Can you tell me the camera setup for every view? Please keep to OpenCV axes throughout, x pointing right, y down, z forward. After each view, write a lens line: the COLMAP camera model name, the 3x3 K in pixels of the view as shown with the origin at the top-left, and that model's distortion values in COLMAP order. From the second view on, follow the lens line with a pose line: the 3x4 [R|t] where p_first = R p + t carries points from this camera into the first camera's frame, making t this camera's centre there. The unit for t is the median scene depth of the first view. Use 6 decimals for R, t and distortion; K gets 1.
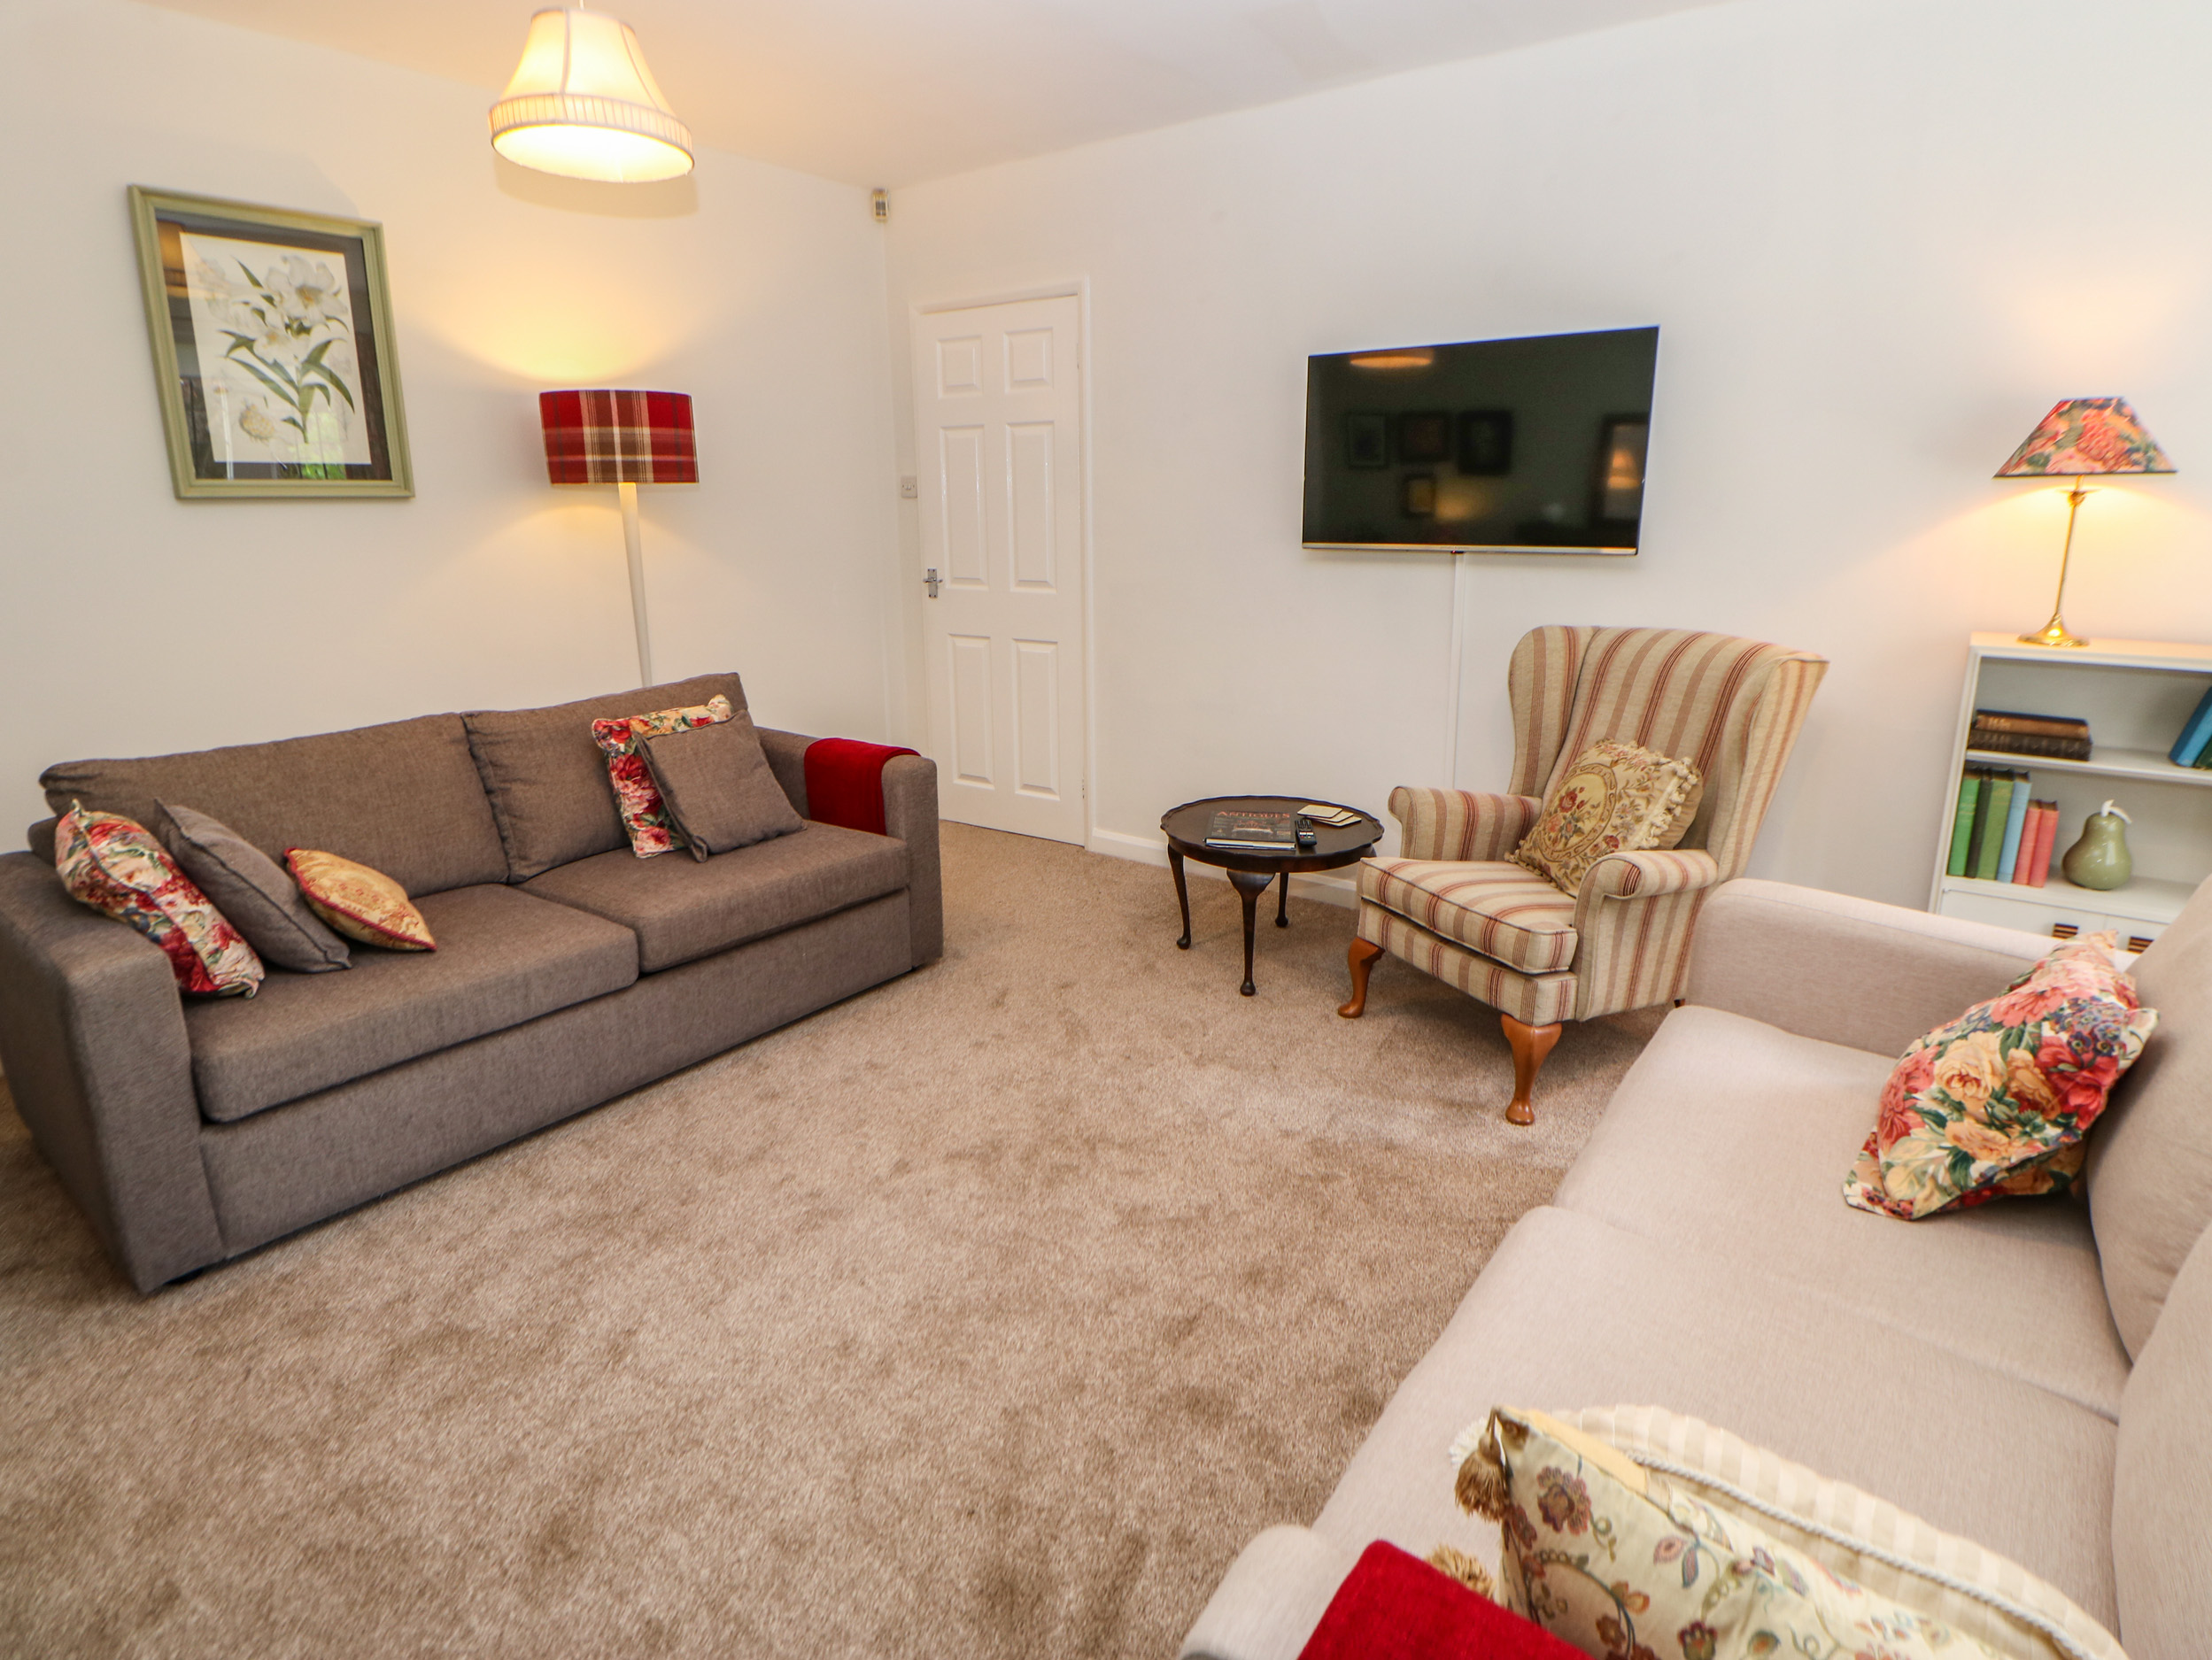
lens RADIAL K [[1159.4, 0, 1116.7], [0, 1159.4, 778.9], [0, 0, 1]] dist [-0.000644, -0.017043]
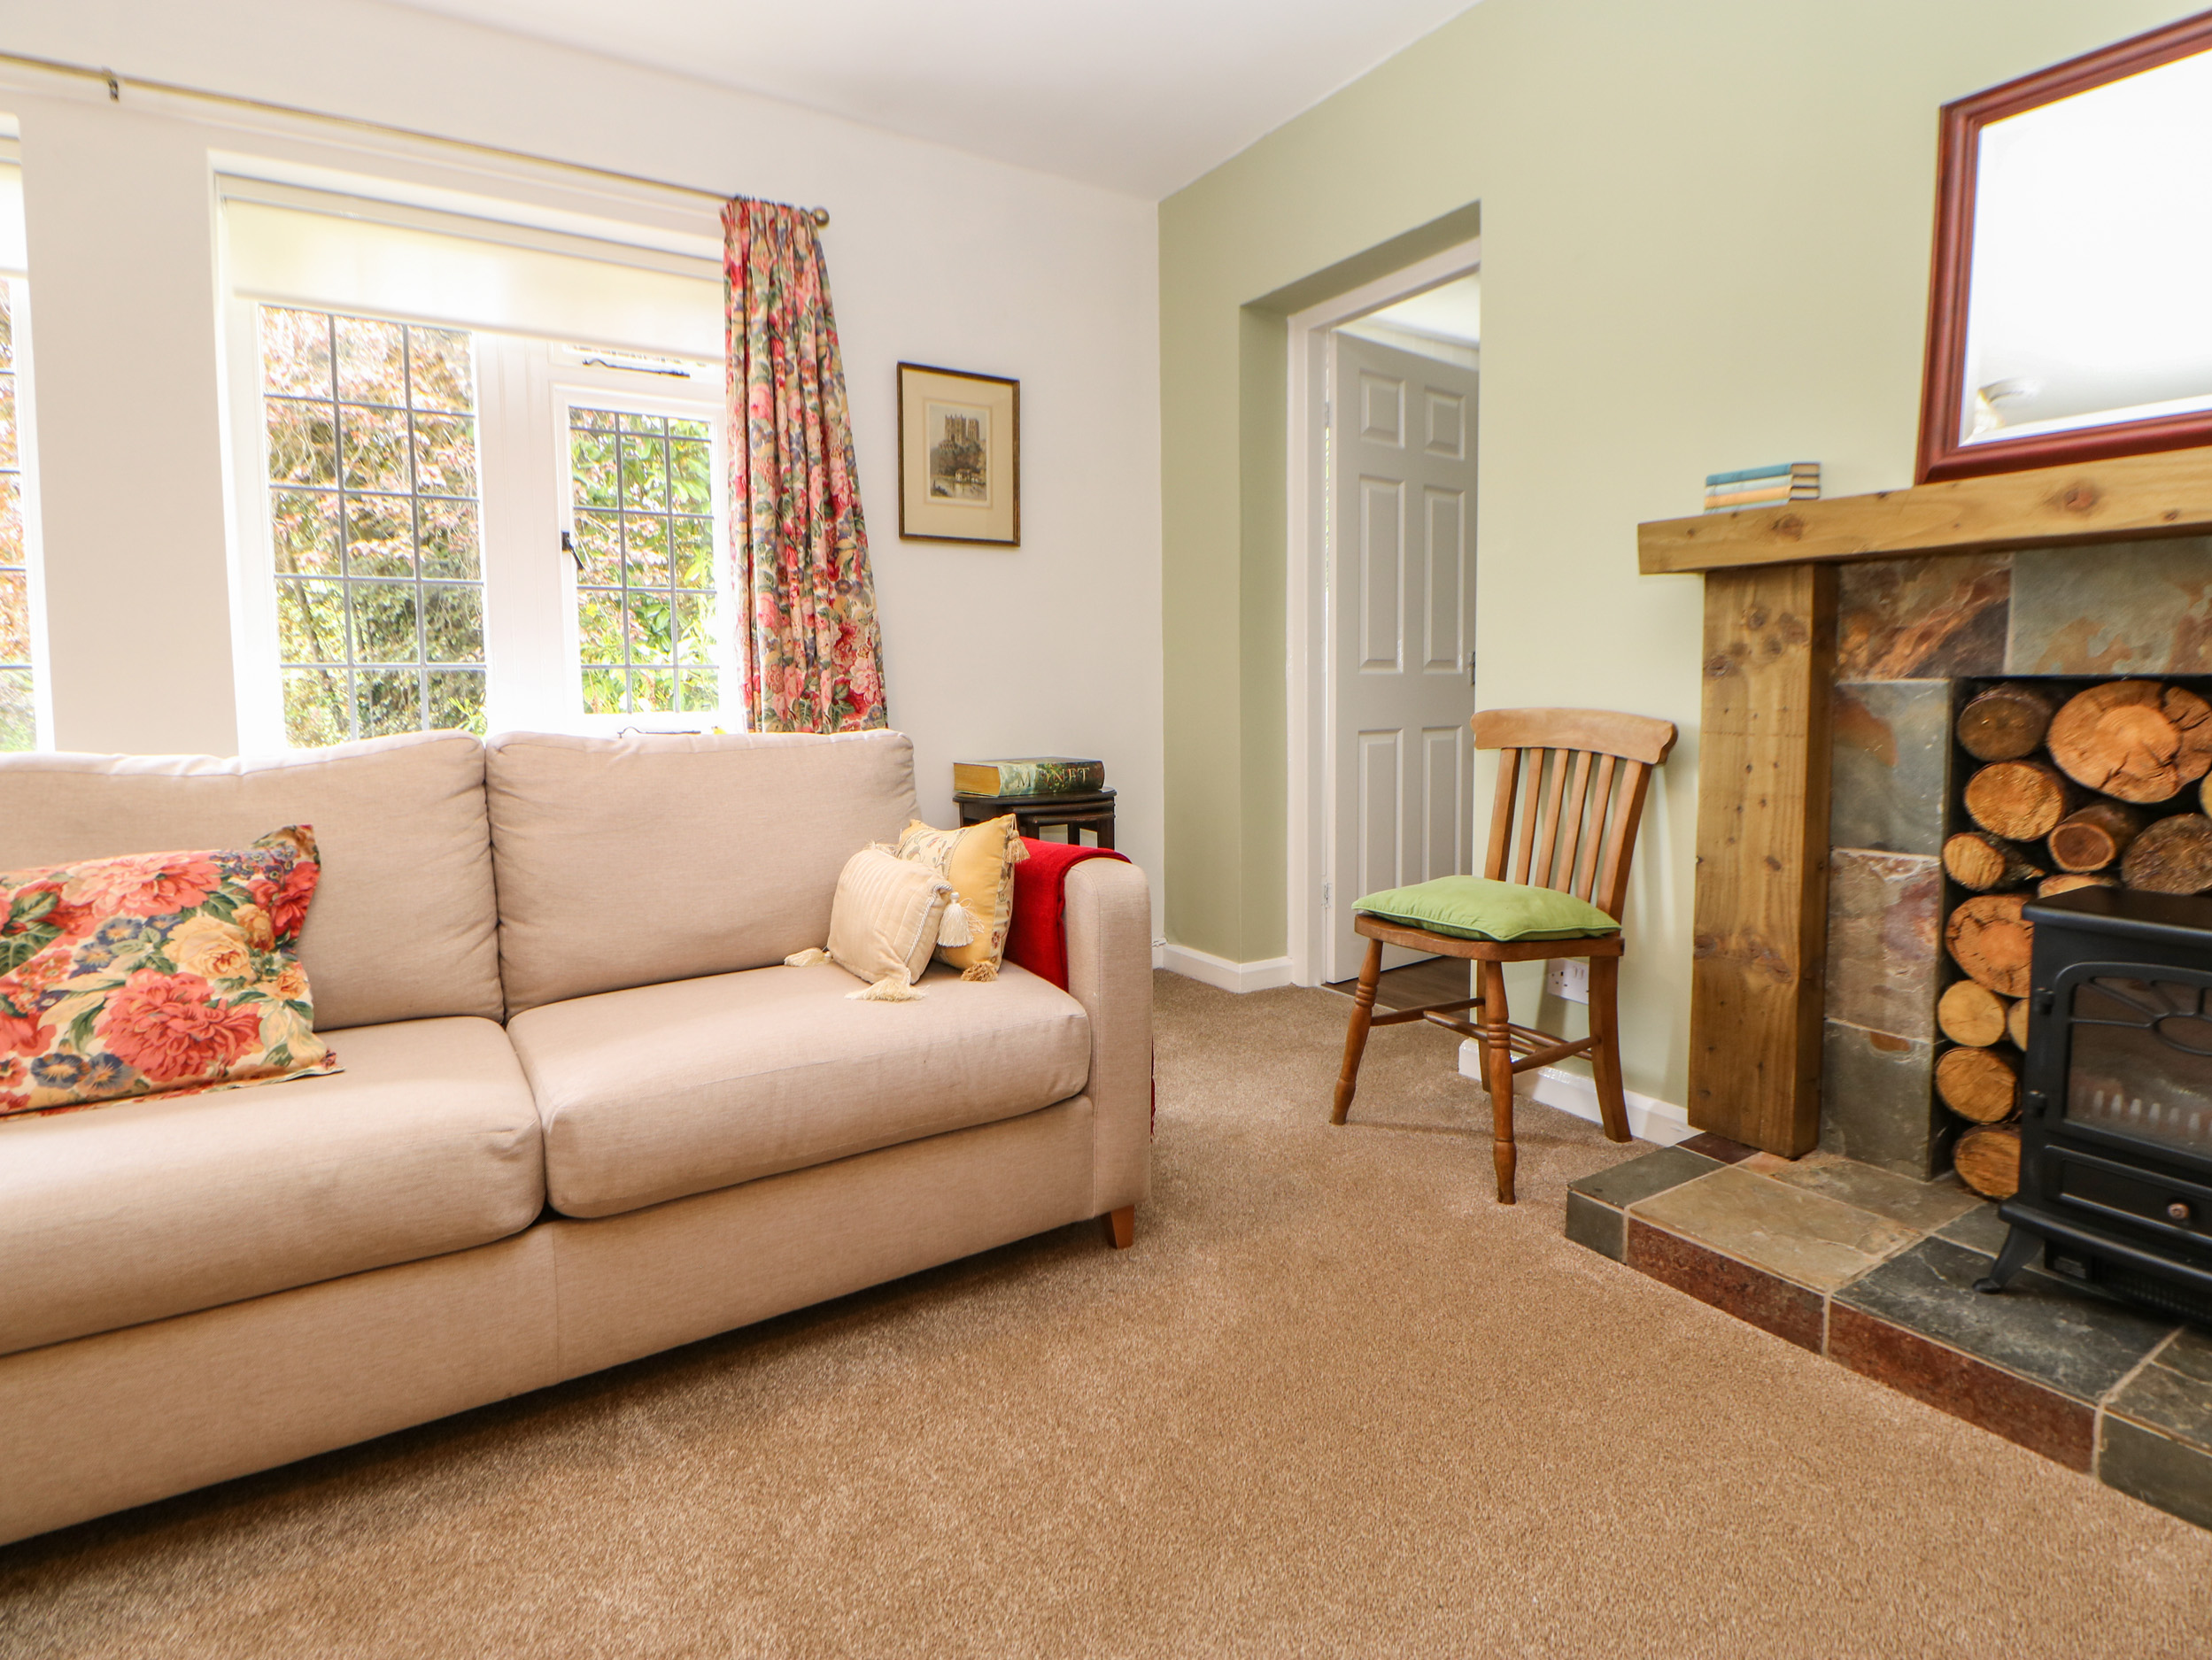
lens RADIAL K [[1143.2, 0, 1132.2], [0, 1143.2, 771.0], [0, 0, 1]] dist [0.002451, -0.014357]
pose [[-0.941577, -0.012167, 0.336577, -0.181996], [0.093573, 0.950552, 0.296134, -0.061423], [-0.323537, 0.310327, -0.893880, 0.781943]]
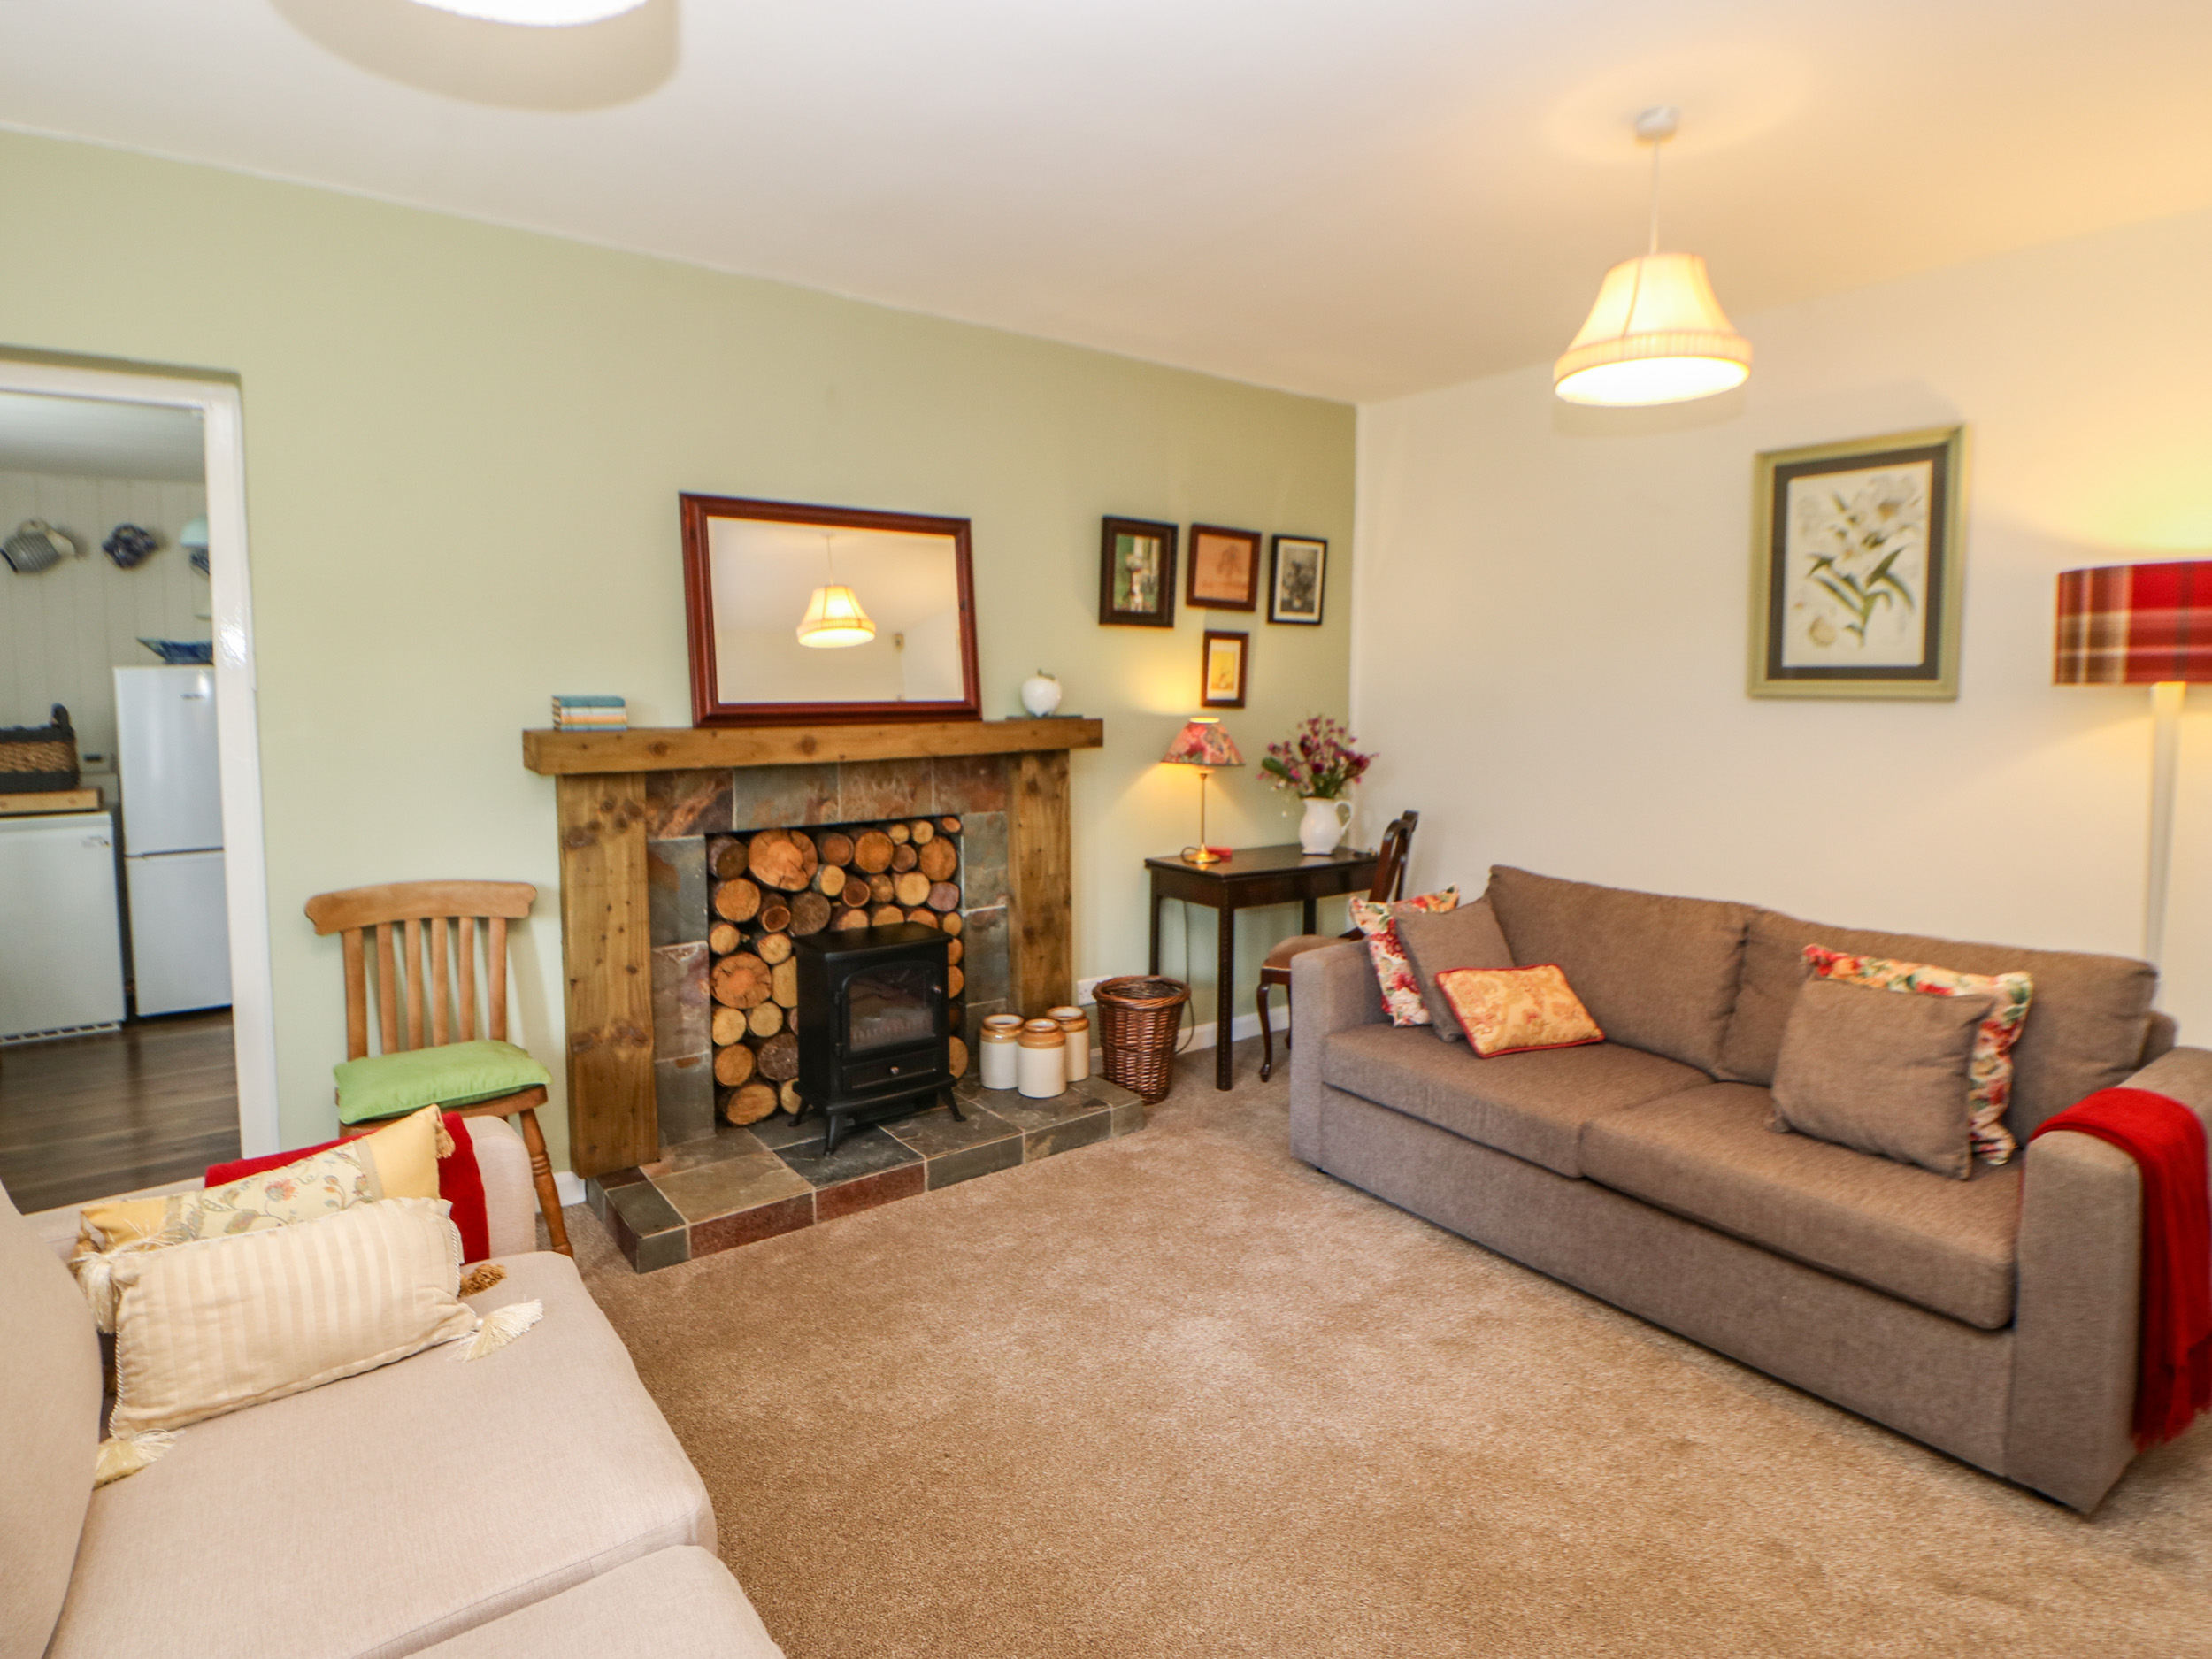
lens RADIAL K [[1143.3, 0, 1132.2], [0, 1143.3, 770.5], [0, 0, 1]] dist [0.002451, -0.014357]
pose [[-0.266244, 0.074283, -0.961039, 0.508962], [-0.230928, 0.963075, 0.138416, -0.176438], [0.935835, 0.258783, -0.239259, 0.669551]]
